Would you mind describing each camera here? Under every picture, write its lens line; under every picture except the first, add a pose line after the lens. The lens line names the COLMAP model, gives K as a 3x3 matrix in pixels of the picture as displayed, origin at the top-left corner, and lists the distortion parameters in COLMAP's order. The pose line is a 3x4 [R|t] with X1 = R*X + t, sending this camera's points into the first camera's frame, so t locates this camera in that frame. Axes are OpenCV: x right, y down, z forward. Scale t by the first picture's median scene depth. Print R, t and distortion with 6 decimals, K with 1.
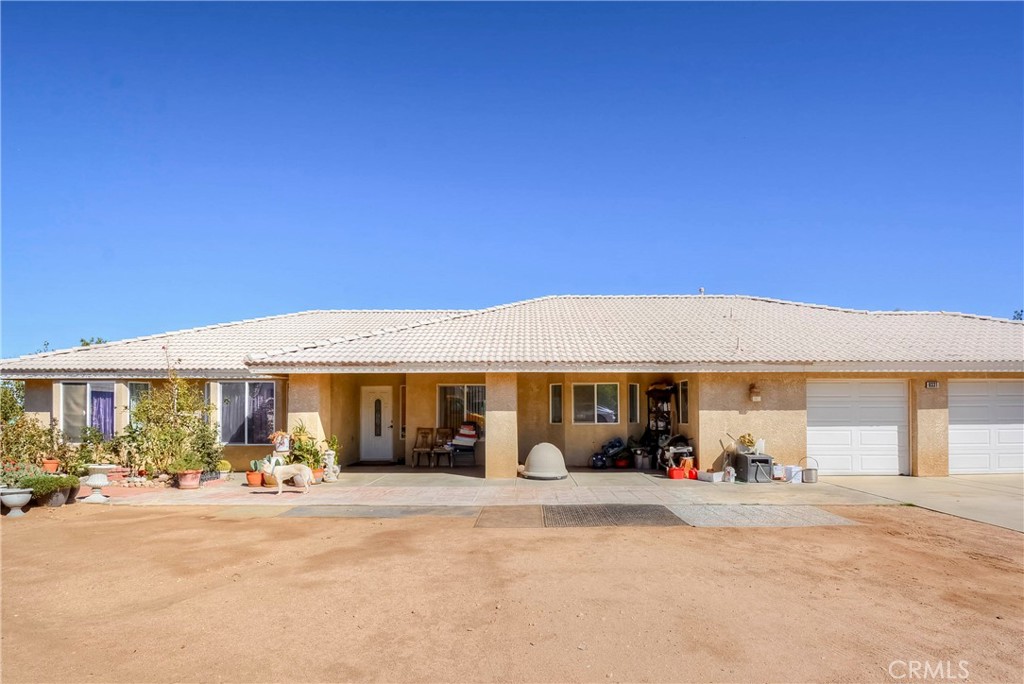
lens RADIAL K [[516.5, 0, 511.7], [0, 516.5, 392.9], [0, 0, 1]] dist [0.012683, -0.021717]
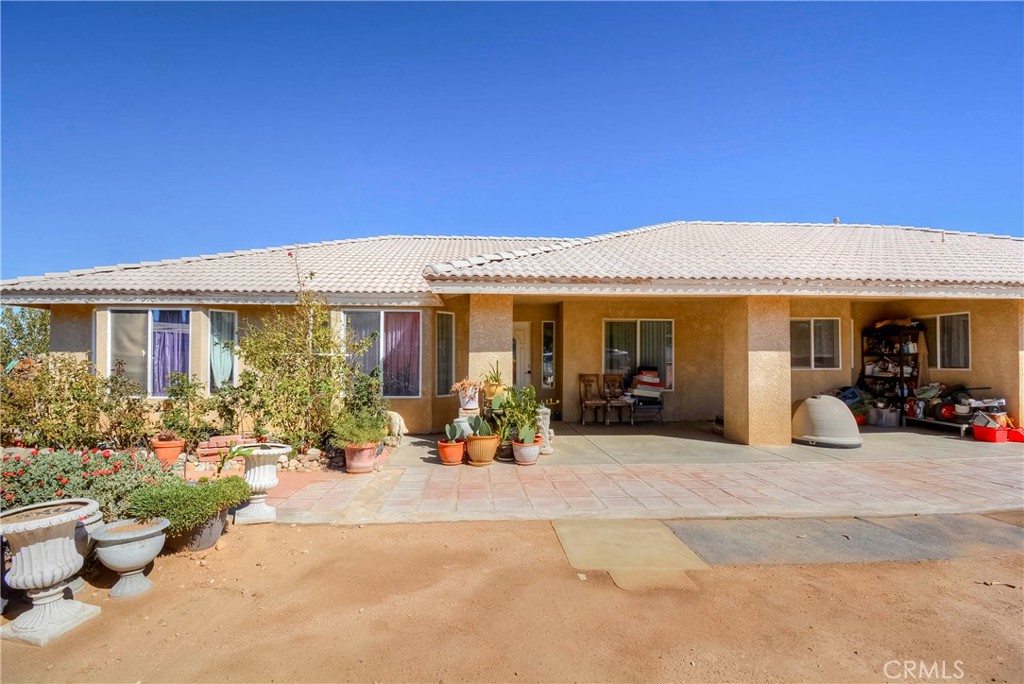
lens RADIAL K [[475.1, 0, 512.0], [0, 475.1, 342.0], [0, 0, 1]] dist [0.022352, -0.028355]
pose [[0.997953, 0.004791, 0.063774, -0.372605], [-0.004965, 0.999984, 0.002574, 0.019922], [-0.063760, -0.002886, 0.997961, 0.321613]]
